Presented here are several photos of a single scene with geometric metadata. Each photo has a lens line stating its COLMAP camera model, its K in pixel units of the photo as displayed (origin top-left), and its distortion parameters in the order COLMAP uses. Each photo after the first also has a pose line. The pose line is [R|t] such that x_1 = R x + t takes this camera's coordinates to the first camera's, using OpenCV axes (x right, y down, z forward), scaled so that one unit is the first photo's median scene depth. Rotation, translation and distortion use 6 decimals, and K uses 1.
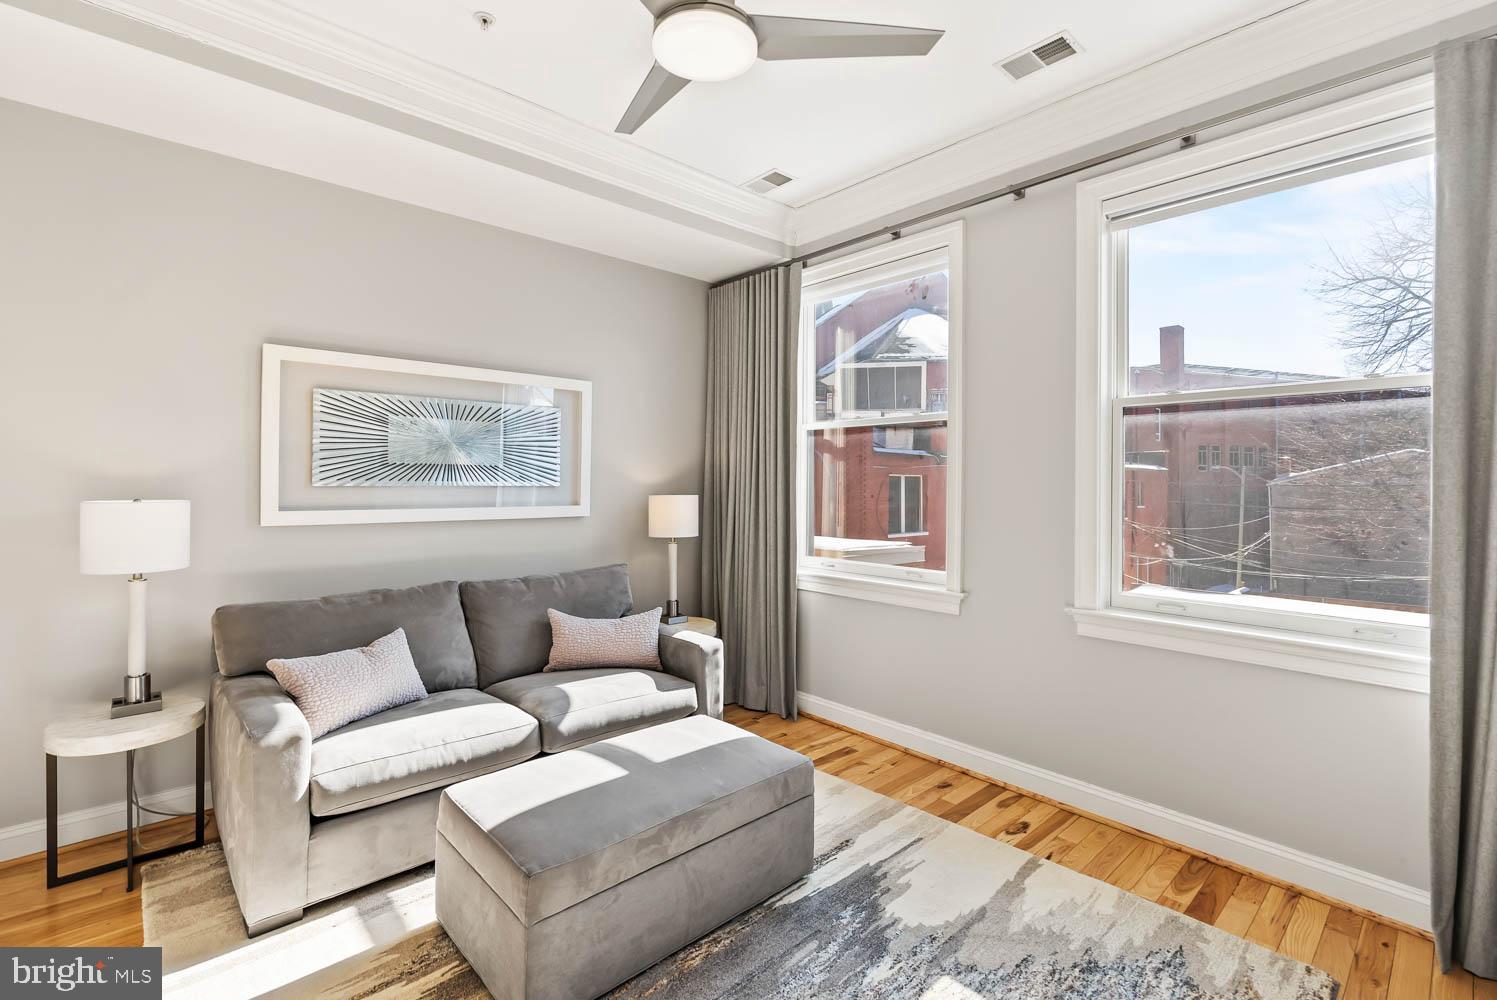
lens RADIAL K [[675.7, 0, 747.1], [0, 675.7, 475.4], [0, 0, 1]] dist [-0.002157, -0.000246]
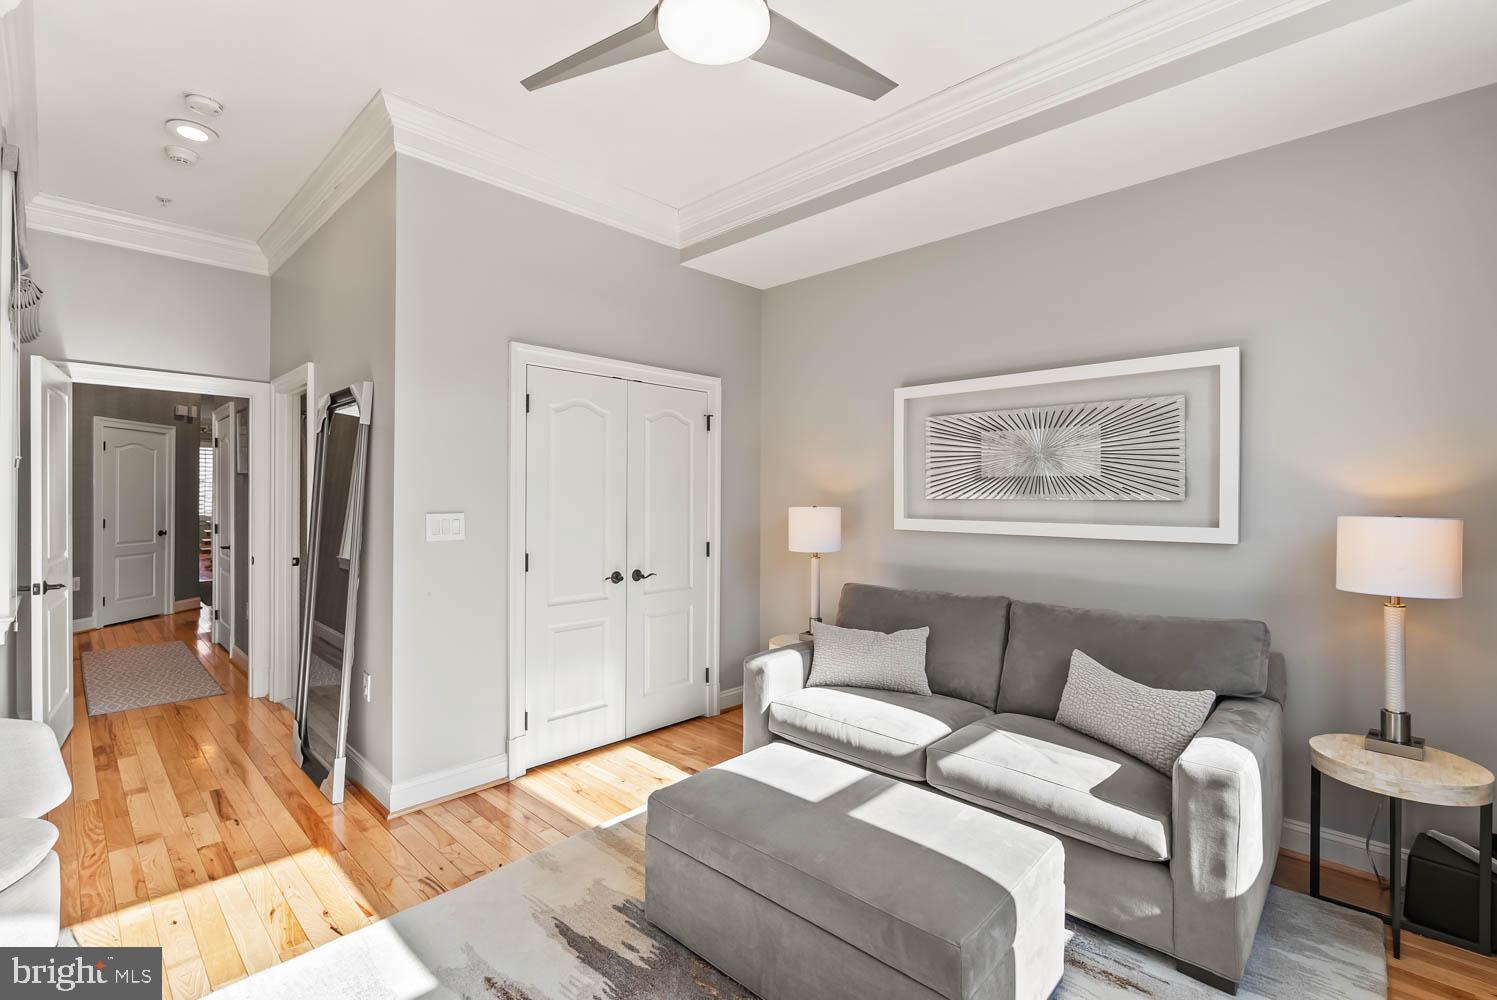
lens RADIAL K [[676.8, 0, 743.1], [0, 676.8, 485.0], [0, 0, 1]] dist [0.028698, 0.000011]
pose [[0.075639, -0.025682, -0.996804, 0.514370], [0.001501, 0.999670, -0.025642, 0.021278], [0.997134, 0.000443, 0.075652, 0.555482]]
